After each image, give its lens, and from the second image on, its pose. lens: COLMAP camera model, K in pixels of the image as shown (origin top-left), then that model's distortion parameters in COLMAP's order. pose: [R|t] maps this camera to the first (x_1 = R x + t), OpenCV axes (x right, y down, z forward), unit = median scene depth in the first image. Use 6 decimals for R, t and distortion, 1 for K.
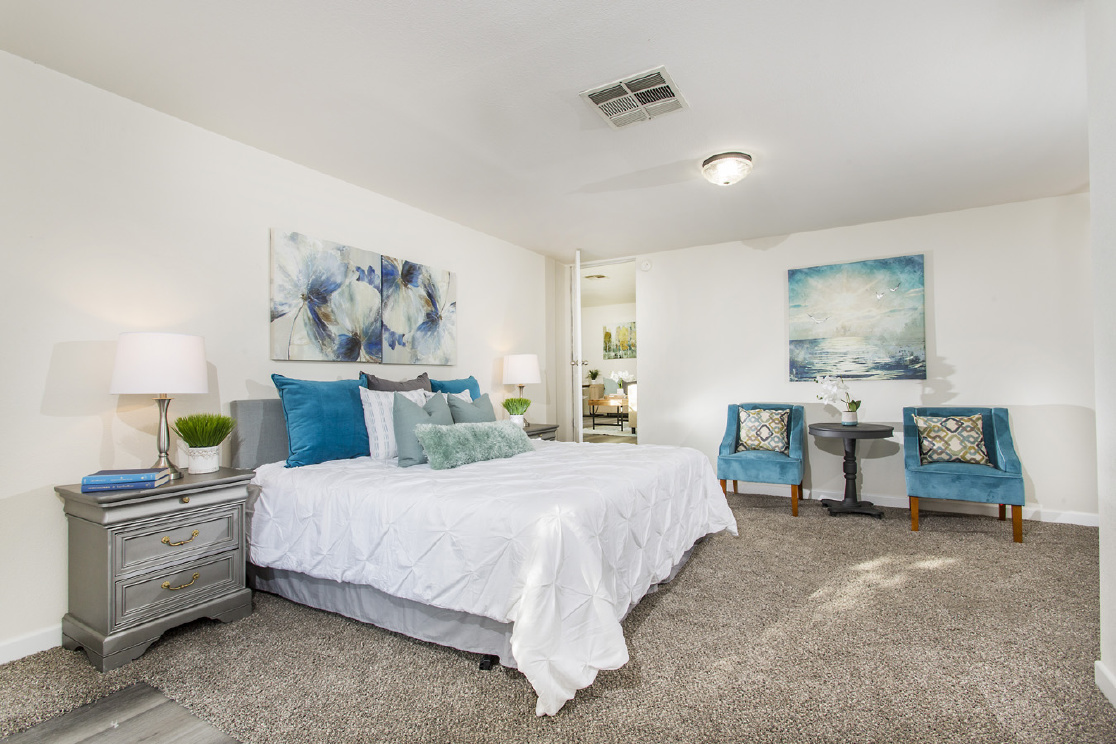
lens RADIAL K [[522.8, 0, 563.1], [0, 522.8, 374.1], [0, 0, 1]] dist [0.000534, 0.000826]
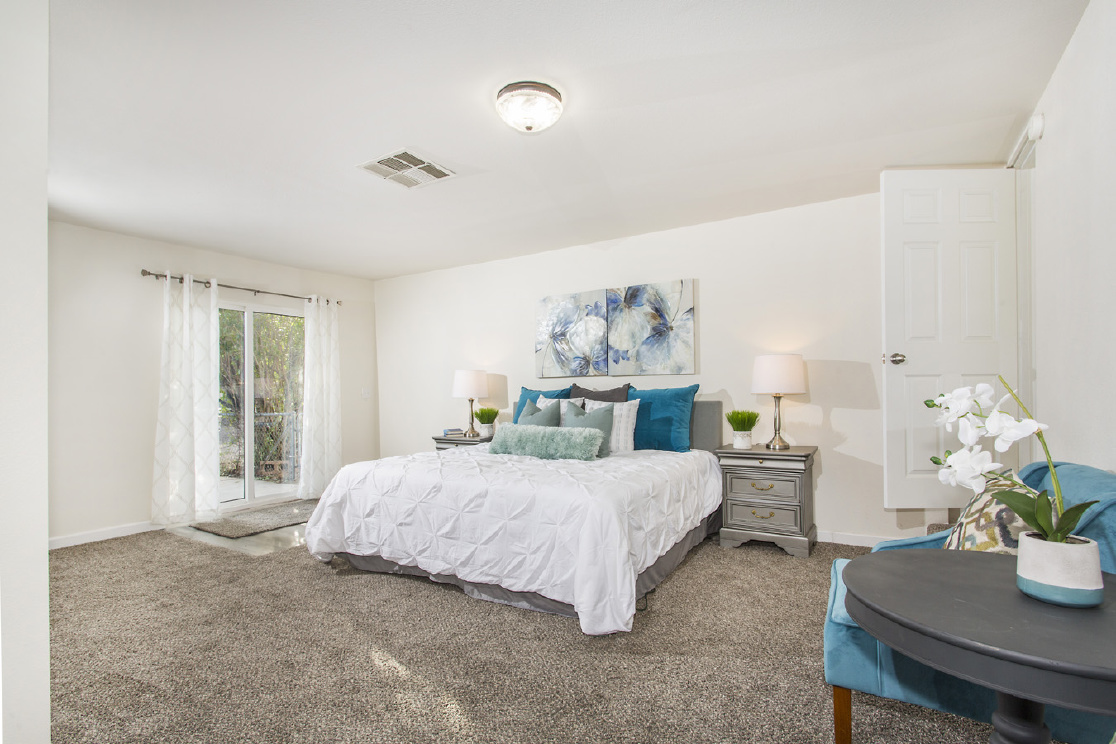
lens RADIAL K [[522.8, 0, 563.9], [0, 522.8, 380.2], [0, 0, 1]] dist [0.000534, 0.000826]
pose [[-0.003907, -0.003842, -0.999985, 0.873820], [0.031443, 0.999498, -0.003962, -0.008859], [0.999498, -0.031458, -0.003784, 0.866746]]
